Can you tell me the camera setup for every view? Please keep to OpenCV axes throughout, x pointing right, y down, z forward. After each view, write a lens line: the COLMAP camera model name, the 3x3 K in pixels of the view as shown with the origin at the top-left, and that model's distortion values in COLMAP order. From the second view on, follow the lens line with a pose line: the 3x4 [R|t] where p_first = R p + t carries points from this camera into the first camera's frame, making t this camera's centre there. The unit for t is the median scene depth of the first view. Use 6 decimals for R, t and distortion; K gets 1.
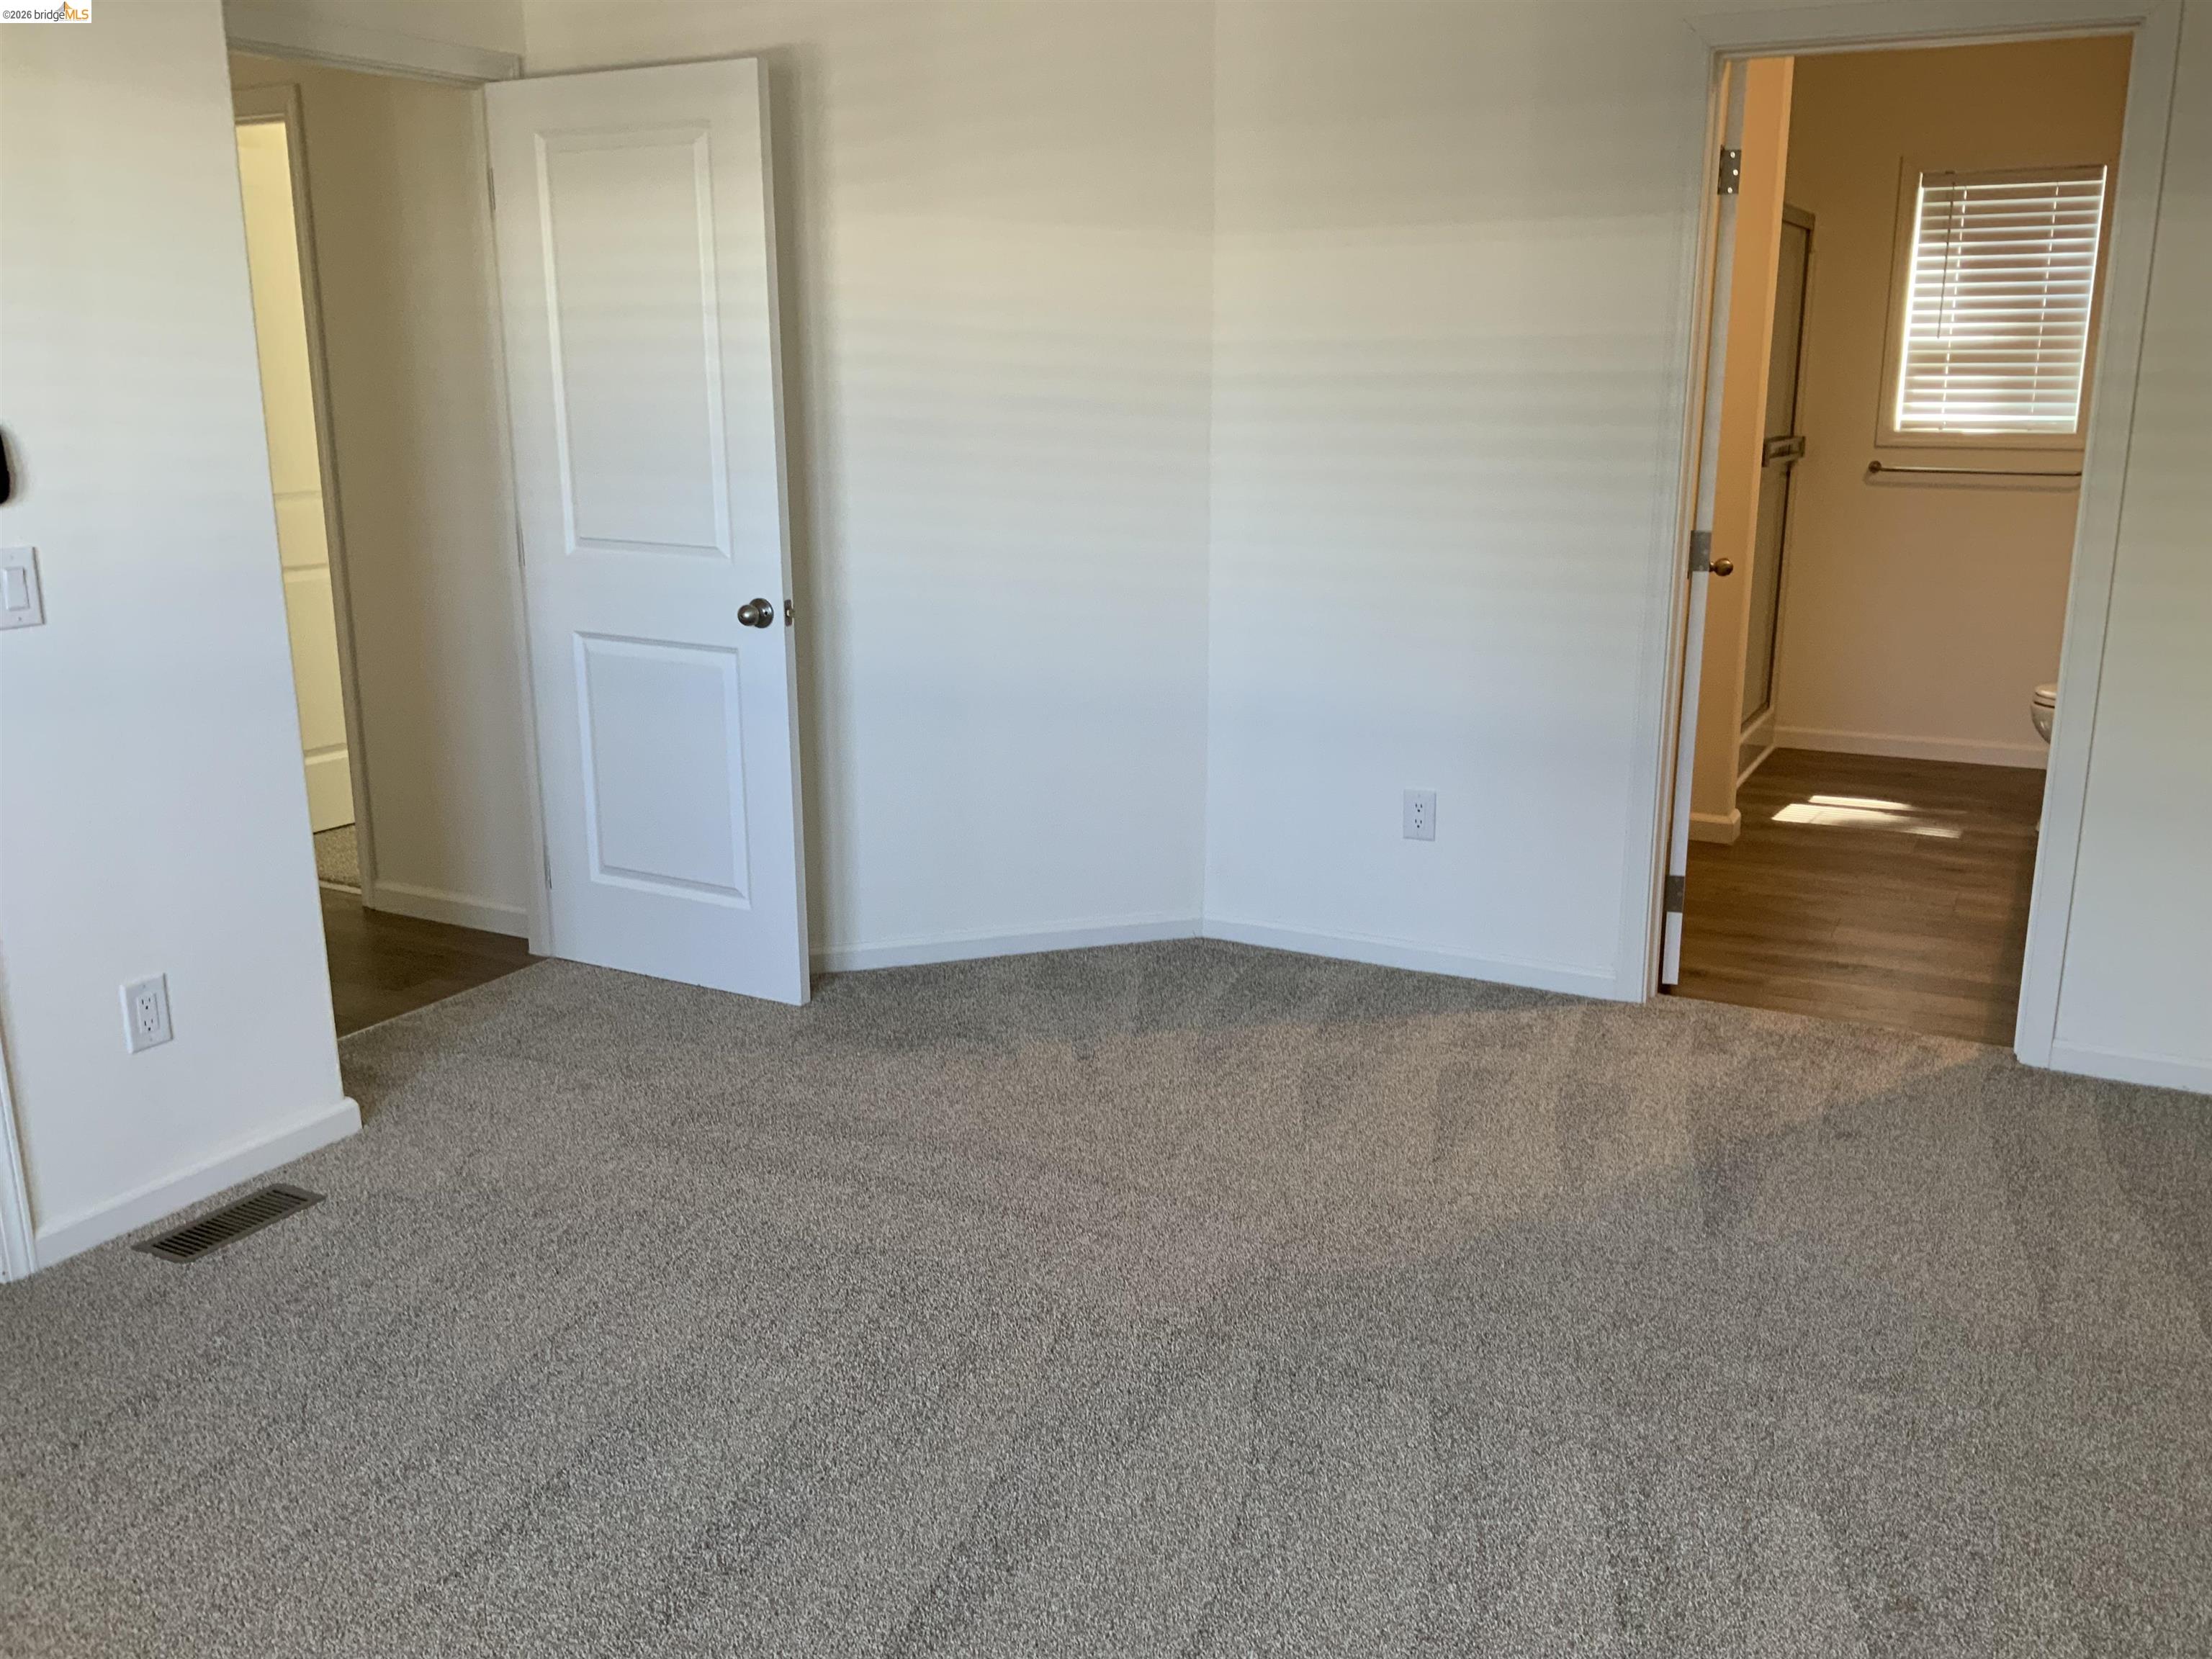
lens RADIAL K [[1838.2, 0, 1099.2], [0, 1838.2, 802.1], [0, 0, 1]] dist [0.127740, -0.218807]
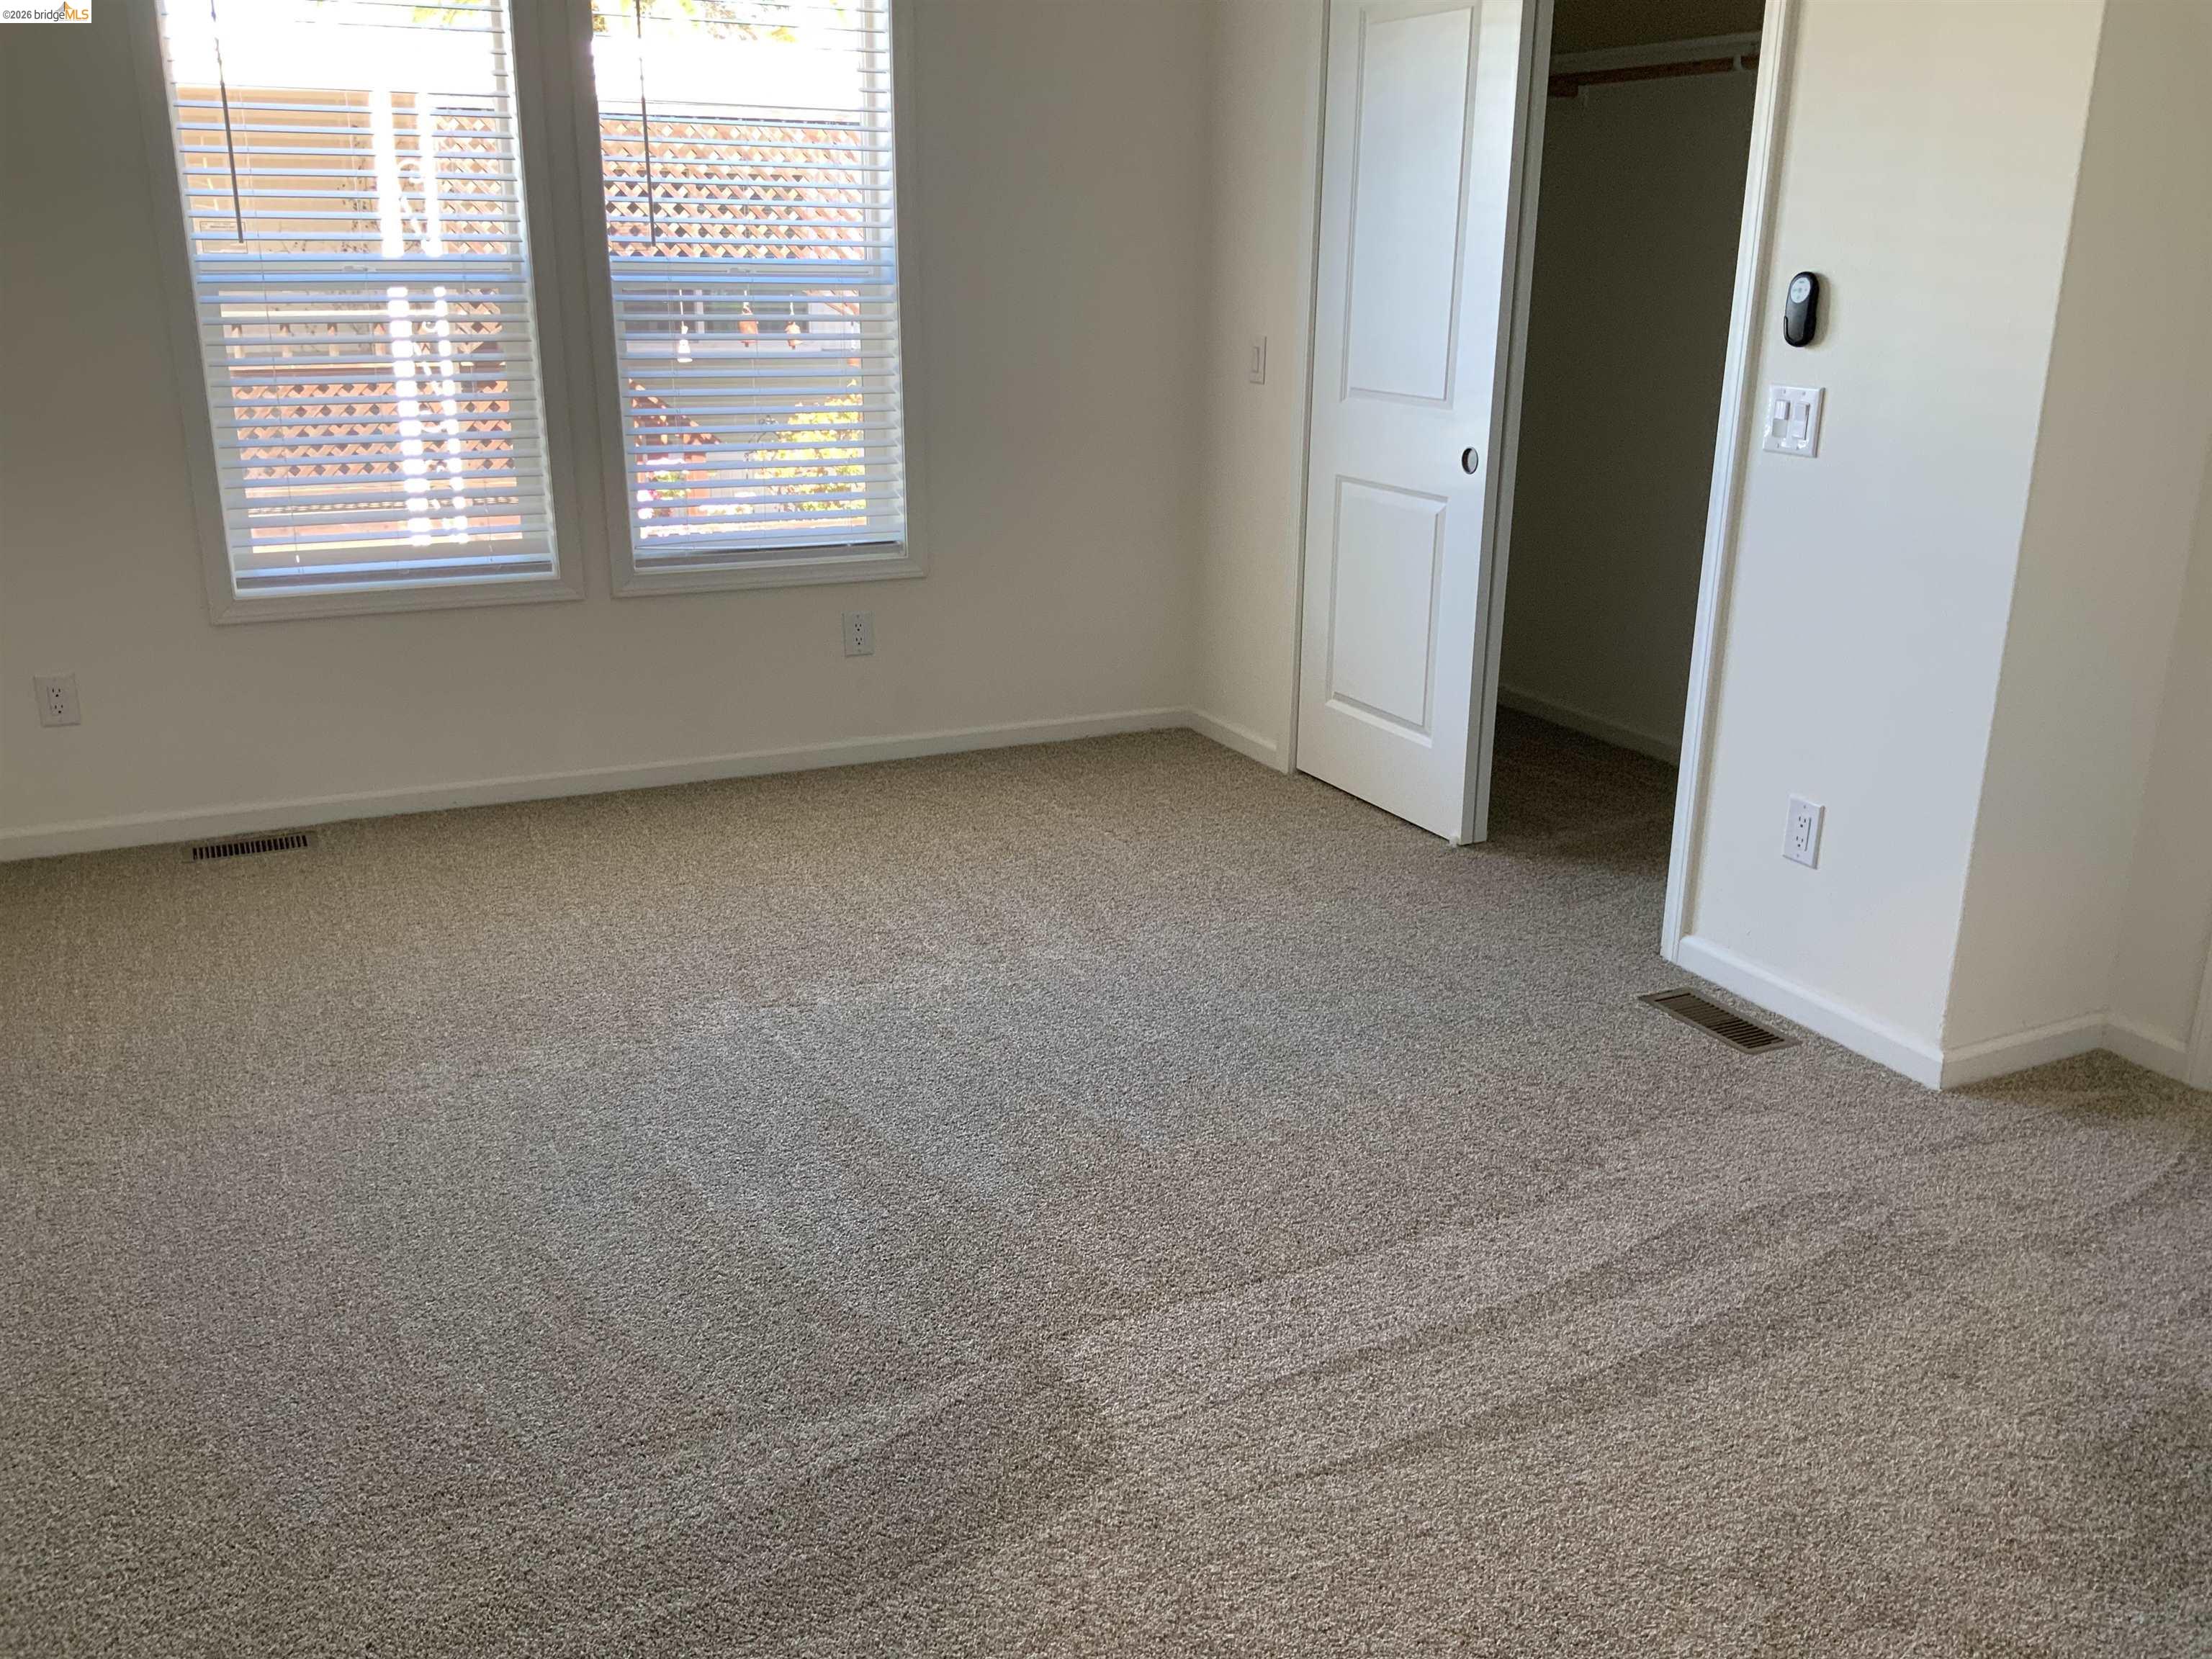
lens RADIAL K [[1817.3, 0, 1106.0], [0, 1817.3, 829.5], [0, 0, 1]] dist [0.129775, -0.265926]
pose [[-0.582419, 0.249413, -0.773680, 0.559016], [-0.191125, 0.883070, 0.428555, -0.270777], [0.790101, 0.397468, -0.466647, 1.178981]]
